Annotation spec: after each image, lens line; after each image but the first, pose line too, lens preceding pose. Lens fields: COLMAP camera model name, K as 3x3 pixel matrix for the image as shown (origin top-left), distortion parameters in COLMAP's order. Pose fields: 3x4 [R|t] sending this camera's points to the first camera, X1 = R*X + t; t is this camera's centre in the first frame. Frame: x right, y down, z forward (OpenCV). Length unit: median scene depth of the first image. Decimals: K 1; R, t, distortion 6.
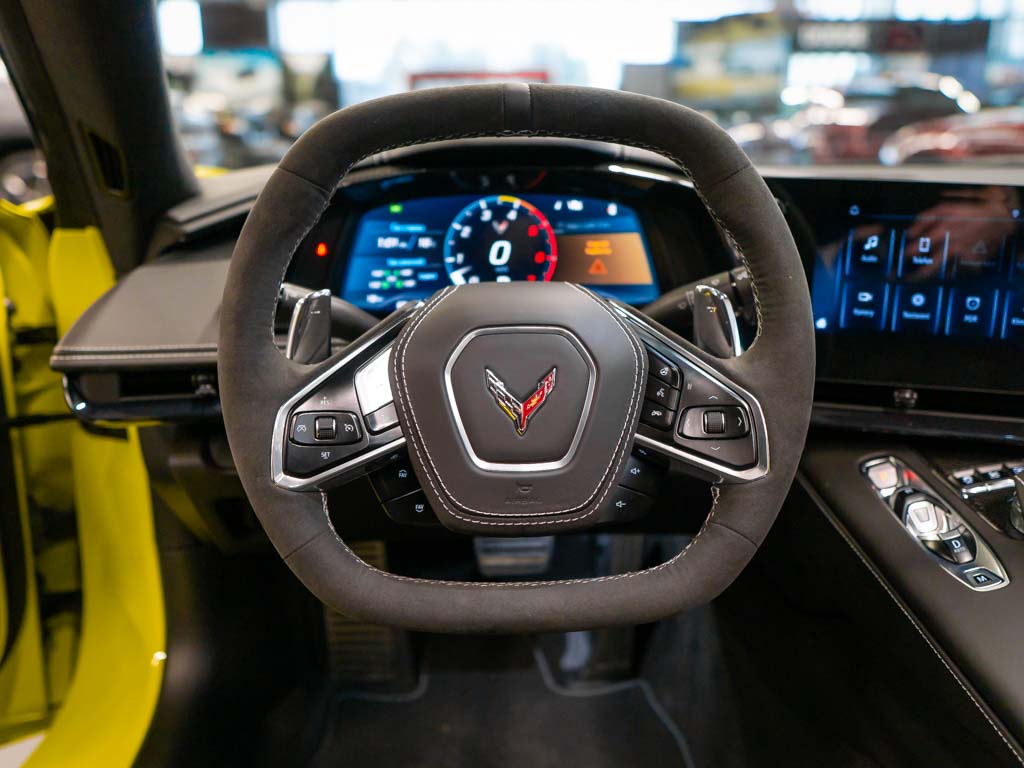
lens RADIAL K [[912.3, 0, 506.3], [0, 912.3, 379.3], [0, 0, 1]] dist [-0.003499, -0.002726]
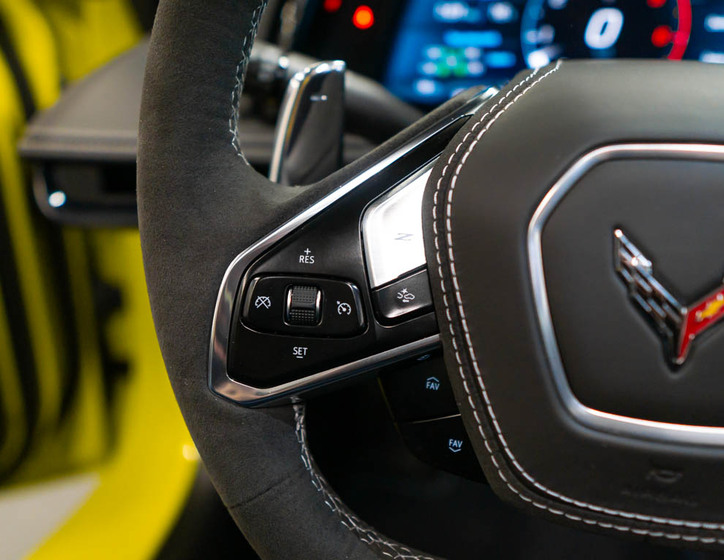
lens RADIAL K [[739.7, 0, 350.8], [0, 739.7, 282.1], [0, 0, 1]] dist [0.050574, -0.000817]
pose [[0.965142, 0.109699, -0.237627, -0.058560], [-0.070629, 0.983404, 0.167116, -0.038636], [0.252015, -0.144507, 0.956873, 0.543430]]
